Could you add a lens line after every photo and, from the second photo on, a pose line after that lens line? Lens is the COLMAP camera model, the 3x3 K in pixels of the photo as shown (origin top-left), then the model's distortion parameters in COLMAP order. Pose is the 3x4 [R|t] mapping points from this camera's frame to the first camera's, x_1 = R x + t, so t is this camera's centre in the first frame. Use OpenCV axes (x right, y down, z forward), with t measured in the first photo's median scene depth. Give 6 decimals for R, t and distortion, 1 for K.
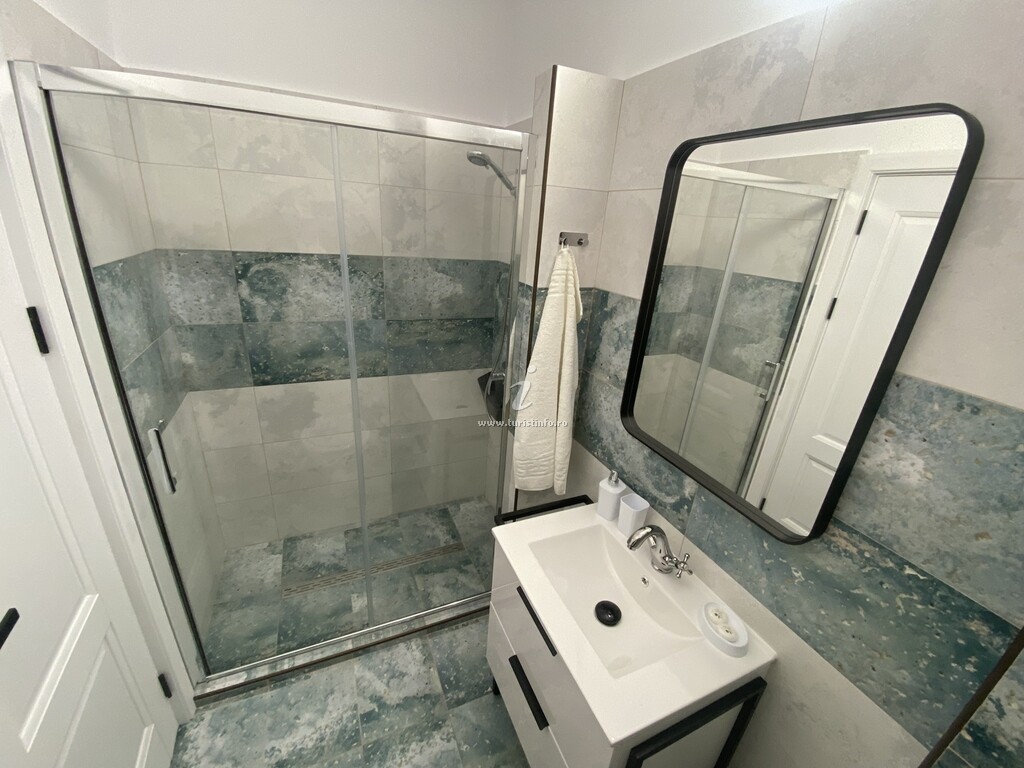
lens RADIAL K [[414.1, 0, 513.0], [0, 414.1, 385.6], [0, 0, 1]] dist [0.029065, -0.026923]
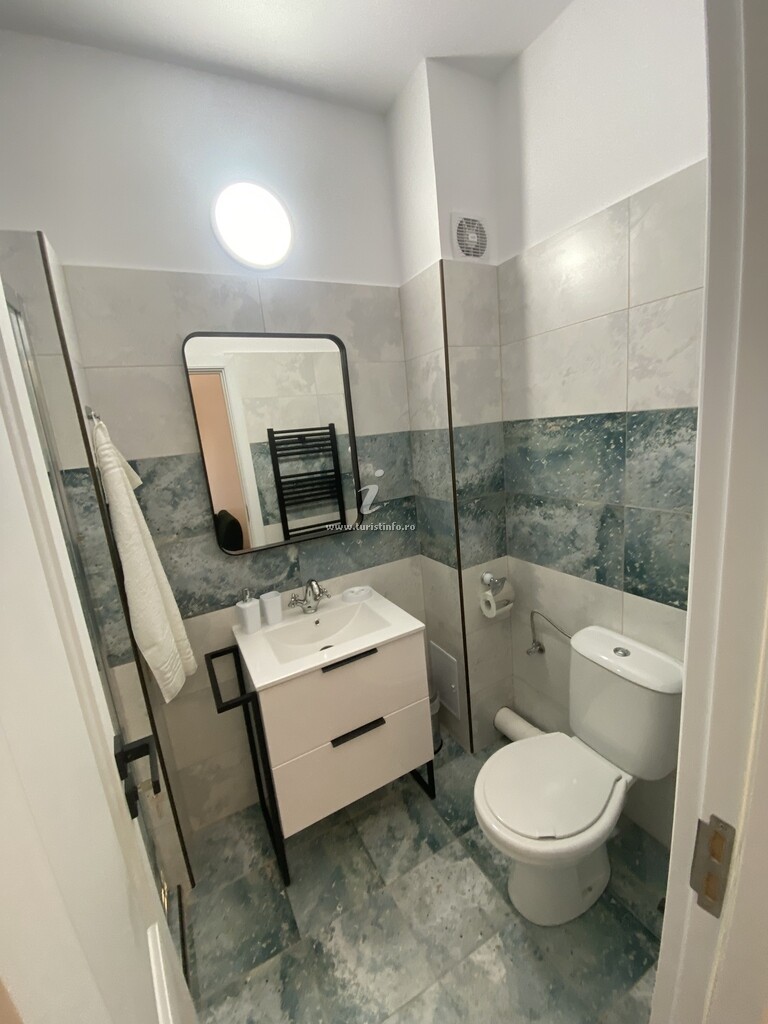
lens RADIAL K [[408.9, 0, 380.5], [0, 408.9, 510.6], [0, 0, 1]] dist [0.025728, -0.023695]
pose [[-0.078905, -0.262920, 0.961586, -0.838332], [0.448545, 0.852071, 0.269782, -0.127269], [-0.890270, 0.452602, 0.050698, 0.484540]]
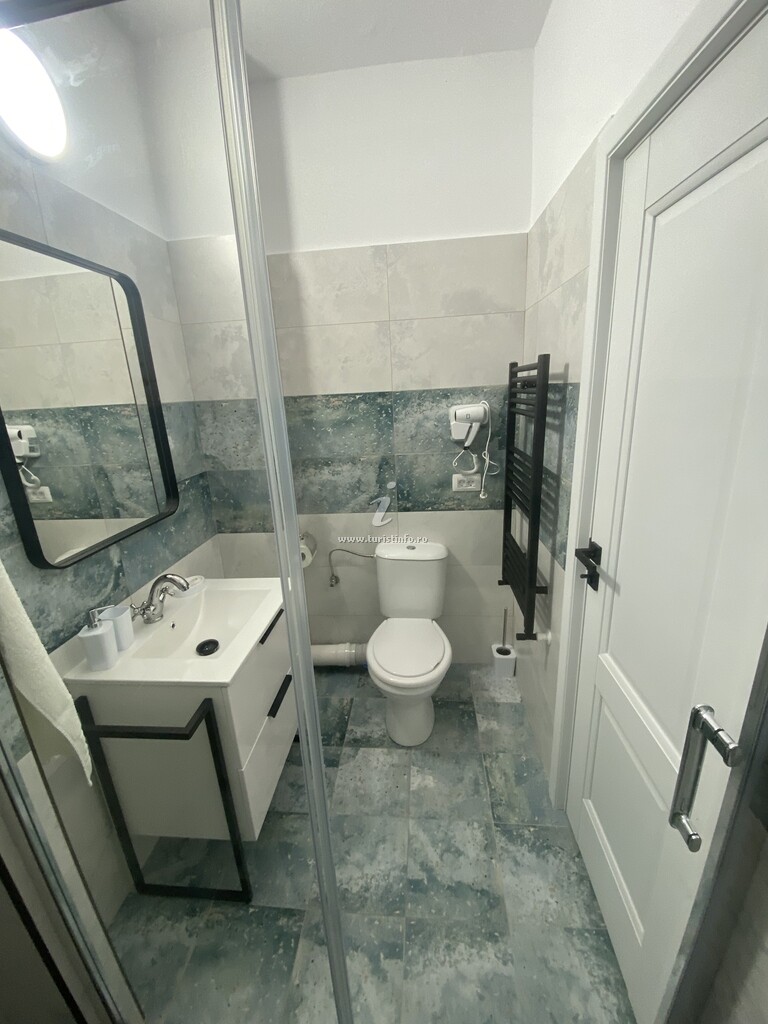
lens RADIAL K [[414.1, 0, 384.0], [0, 414.1, 512.0], [0, 0, 1]] dist [0.029065, -0.026923]
pose [[-0.873691, -0.163895, 0.458043, -0.615731], [0.166732, 0.783635, 0.598428, -0.351940], [-0.457018, 0.599211, -0.657329, 1.141928]]
